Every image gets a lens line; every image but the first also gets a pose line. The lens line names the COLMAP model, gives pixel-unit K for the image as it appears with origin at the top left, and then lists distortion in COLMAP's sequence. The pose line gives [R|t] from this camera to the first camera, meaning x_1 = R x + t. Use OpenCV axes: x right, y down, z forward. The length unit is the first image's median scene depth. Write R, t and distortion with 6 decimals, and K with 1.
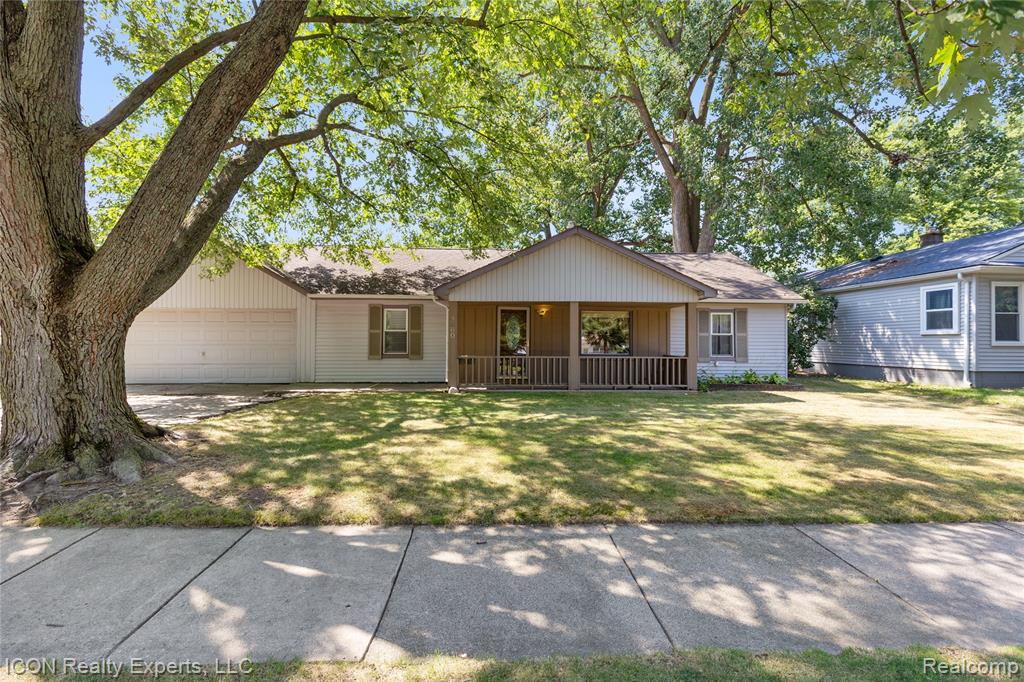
lens RADIAL K [[432.7, 0, 511.1], [0, 432.7, 332.6], [0, 0, 1]] dist [-0.009997, 0.000127]
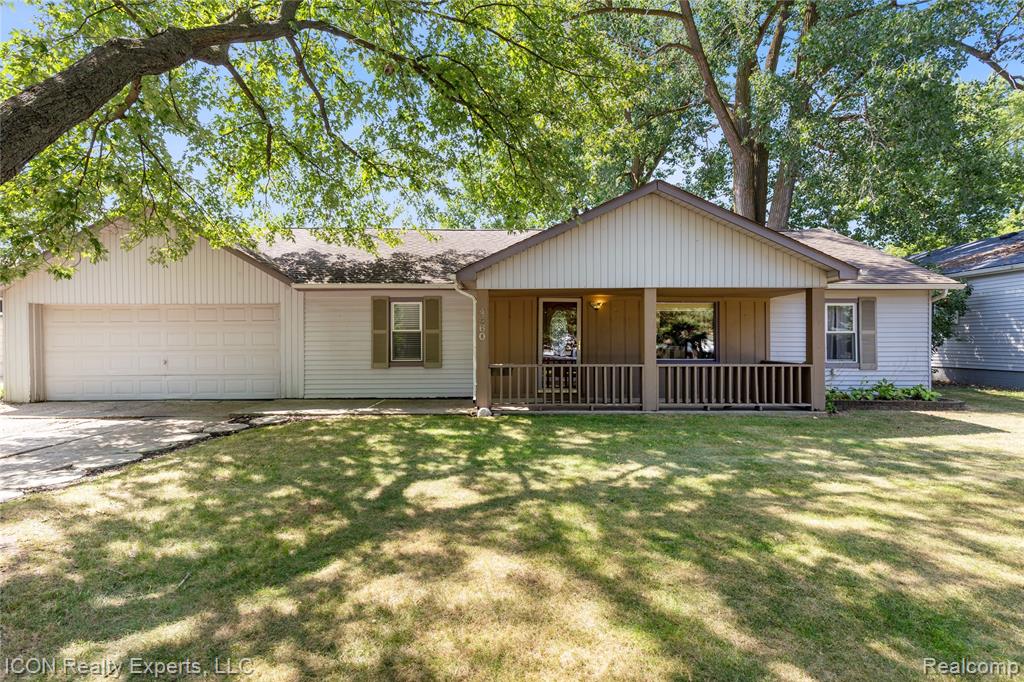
lens RADIAL K [[461.5, 0, 513.7], [0, 461.5, 339.2], [0, 0, 1]] dist [-0.004001, -0.000441]
pose [[0.998859, -0.006975, -0.047254, -0.039110], [0.007671, 0.999865, 0.014561, 0.000134], [0.047146, -0.014907, 0.998777, 0.194850]]
